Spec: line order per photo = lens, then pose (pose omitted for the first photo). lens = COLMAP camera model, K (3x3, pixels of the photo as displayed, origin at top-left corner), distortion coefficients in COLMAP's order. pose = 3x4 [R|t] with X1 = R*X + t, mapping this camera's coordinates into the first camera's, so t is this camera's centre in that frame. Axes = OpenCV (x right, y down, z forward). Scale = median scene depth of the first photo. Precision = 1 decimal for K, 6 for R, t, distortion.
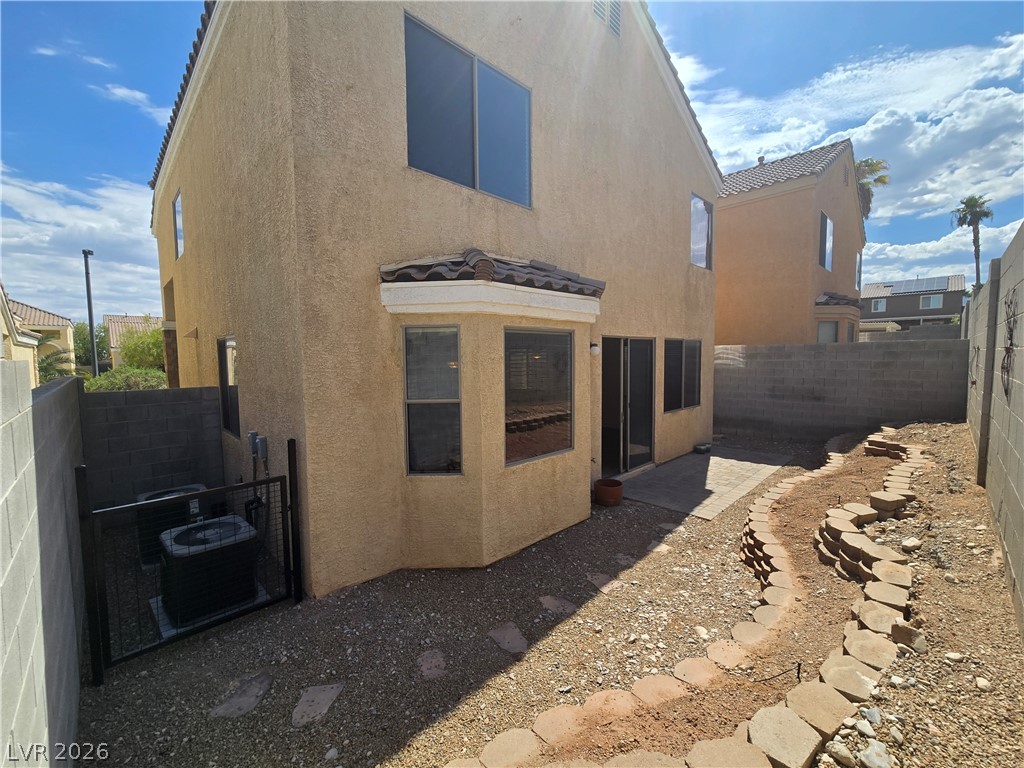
lens RADIAL K [[421.5, 0, 518.7], [0, 421.5, 383.7], [0, 0, 1]] dist [-0.002134, -0.000025]
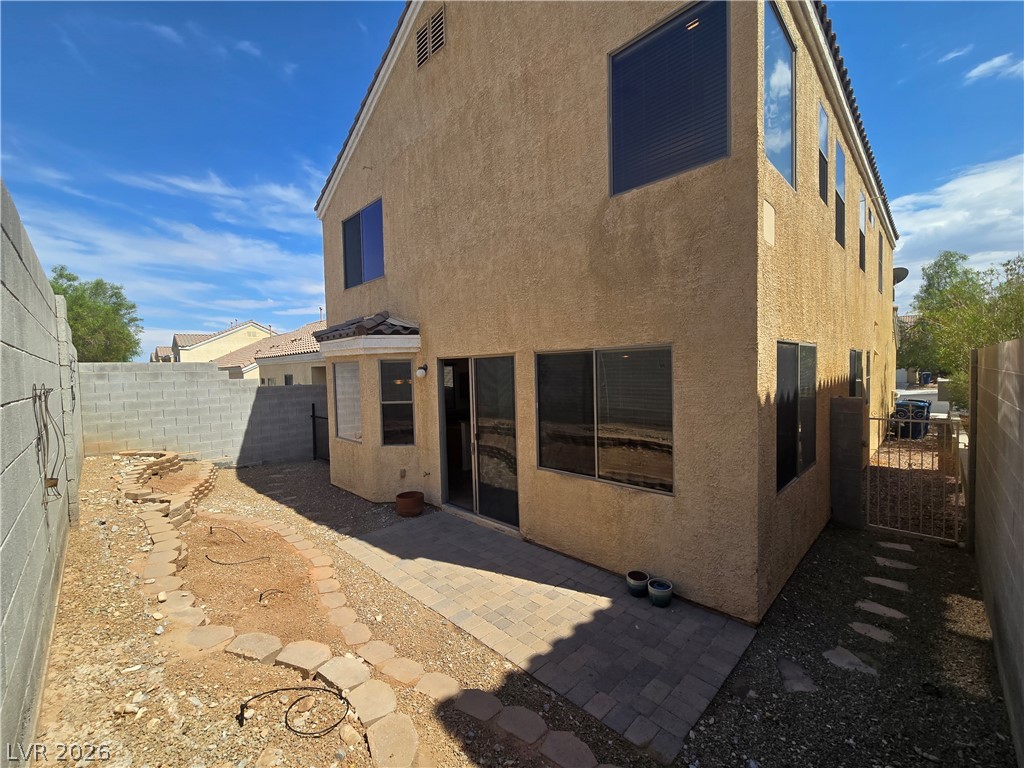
lens RADIAL K [[421.5, 0, 518.7], [0, 421.5, 383.3], [0, 0, 1]] dist [-0.002134, -0.000025]
pose [[0.010673, 0.045435, -0.998910, 1.294078], [-0.042552, 0.998083, 0.044943, -0.113927], [0.999037, 0.042025, 0.012586, 1.256867]]
